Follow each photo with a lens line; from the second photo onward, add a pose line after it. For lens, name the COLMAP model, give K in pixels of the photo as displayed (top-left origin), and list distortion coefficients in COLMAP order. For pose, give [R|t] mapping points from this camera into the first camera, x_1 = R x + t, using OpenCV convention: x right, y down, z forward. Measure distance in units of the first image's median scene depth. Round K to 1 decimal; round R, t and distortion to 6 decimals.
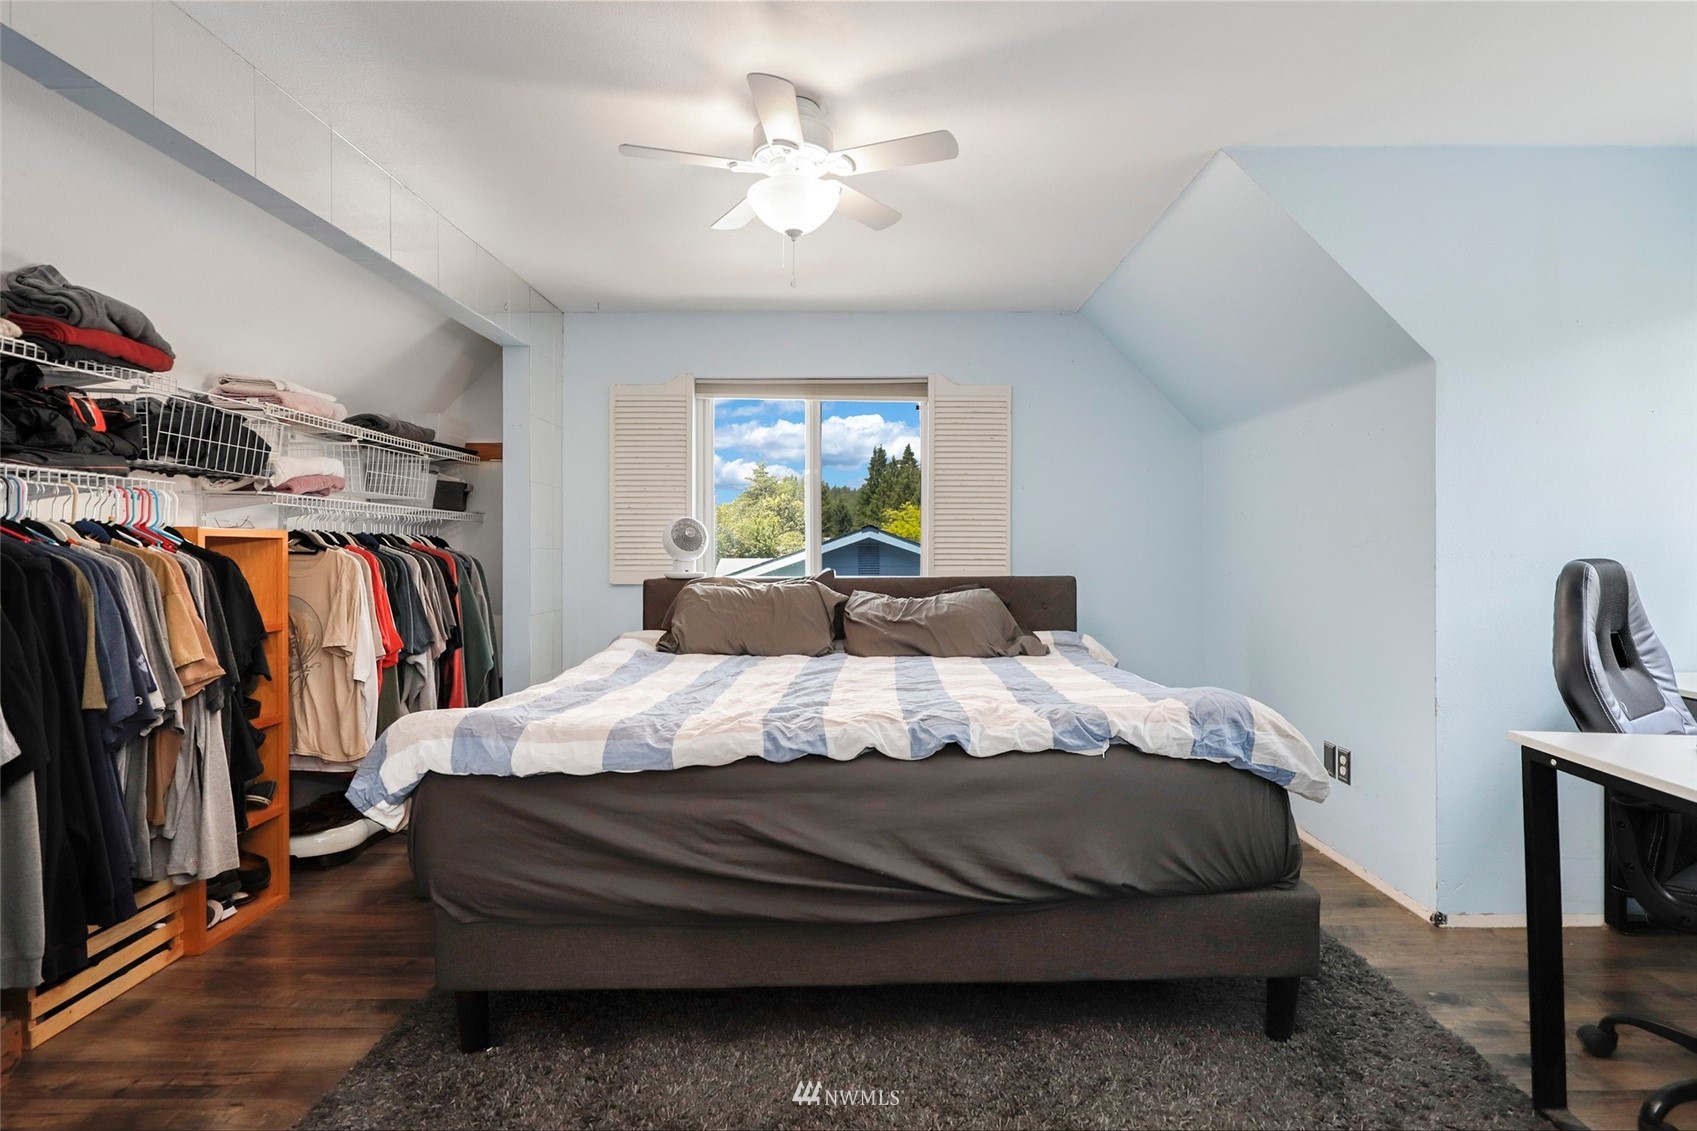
lens RADIAL K [[858.6, 0, 848.4], [0, 858.6, 555.7], [0, 0, 1]] dist [0.003563, 0.007334]
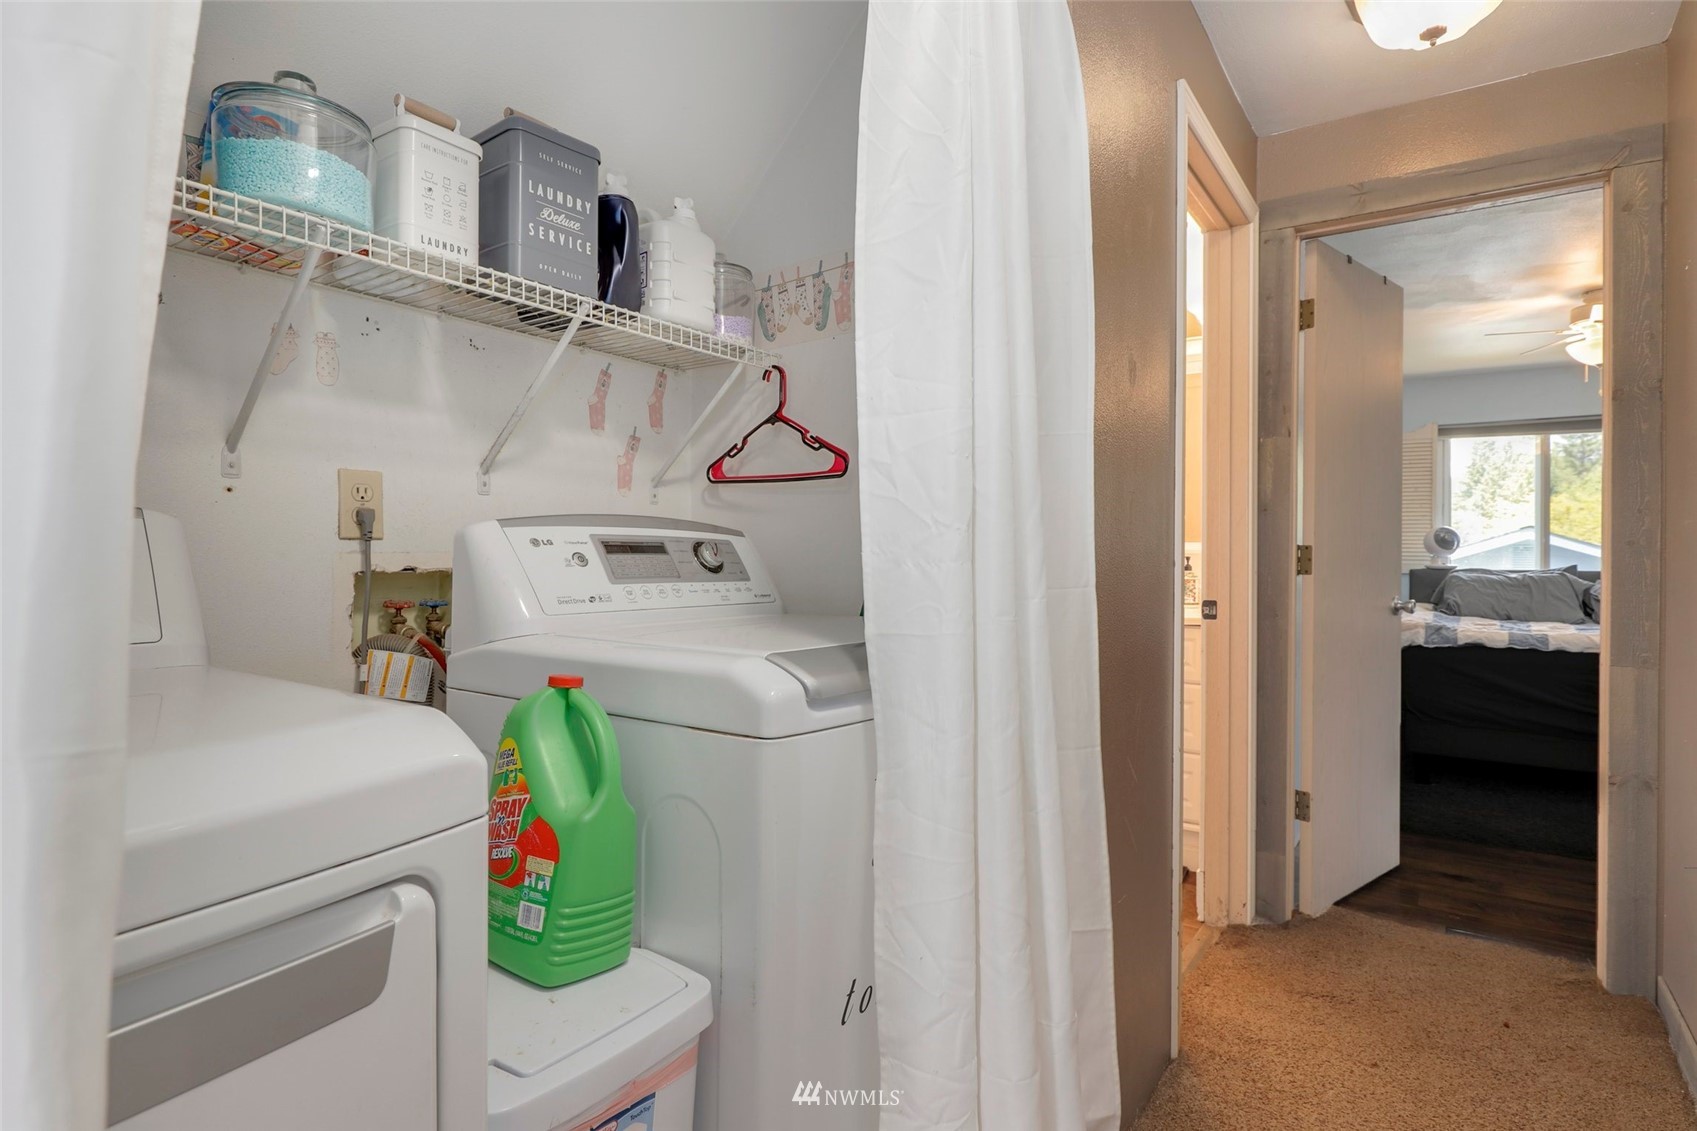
lens RADIAL K [[858.6, 0, 847.8], [0, 858.6, 556.8], [0, 0, 1]] dist [0.003563, 0.007334]
pose [[0.822425, -0.000182, -0.568874, -0.193651], [-0.002875, 0.999986, -0.004477, 0.015704], [0.568866, 0.005318, 0.822413, -0.770186]]
